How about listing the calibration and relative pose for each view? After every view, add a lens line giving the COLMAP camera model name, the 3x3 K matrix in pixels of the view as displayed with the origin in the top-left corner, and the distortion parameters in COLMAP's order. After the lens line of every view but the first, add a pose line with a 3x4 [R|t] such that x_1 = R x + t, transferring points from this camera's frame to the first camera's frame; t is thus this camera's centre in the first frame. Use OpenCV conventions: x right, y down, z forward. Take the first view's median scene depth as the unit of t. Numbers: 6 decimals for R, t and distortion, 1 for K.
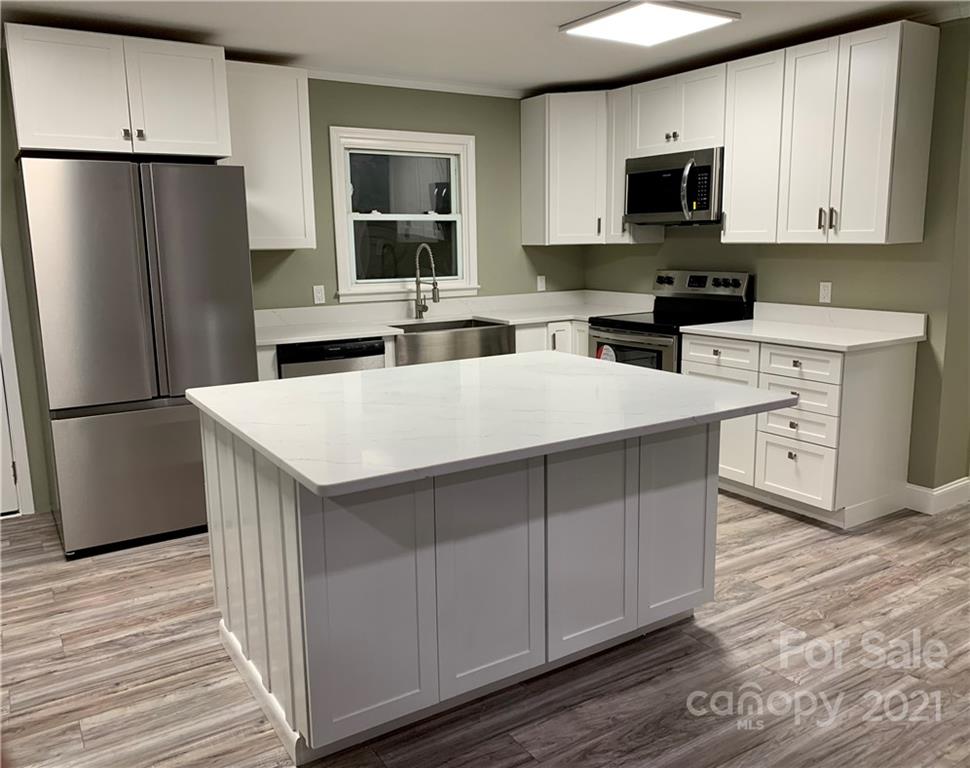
lens RADIAL K [[778.6, 0, 485.0], [0, 778.6, 384.0], [0, 0, 1]] dist [0.101583, -0.214734]
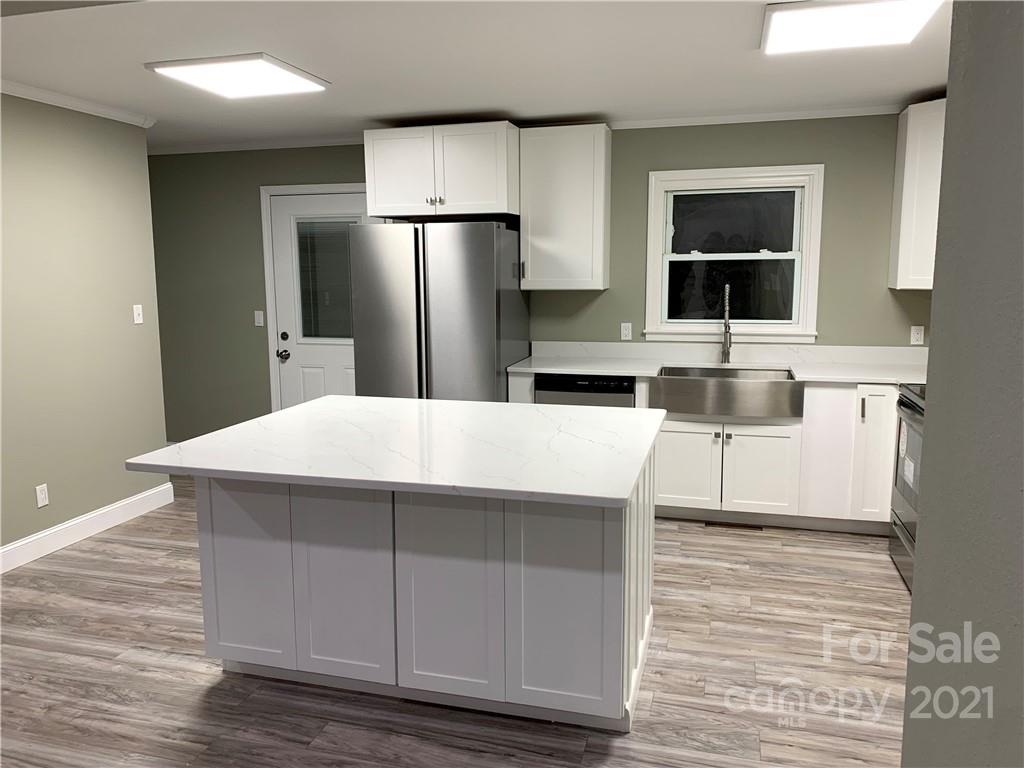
lens RADIAL K [[793.0, 0, 512.0], [0, 793.0, 384.0], [0, 0, 1]] dist [0.004351, 0.004028]
pose [[0.653956, 0.117658, -0.747327, 0.488908], [-0.137726, 0.989840, 0.035321, -0.060412], [0.743890, 0.079828, 0.663517, 0.184748]]
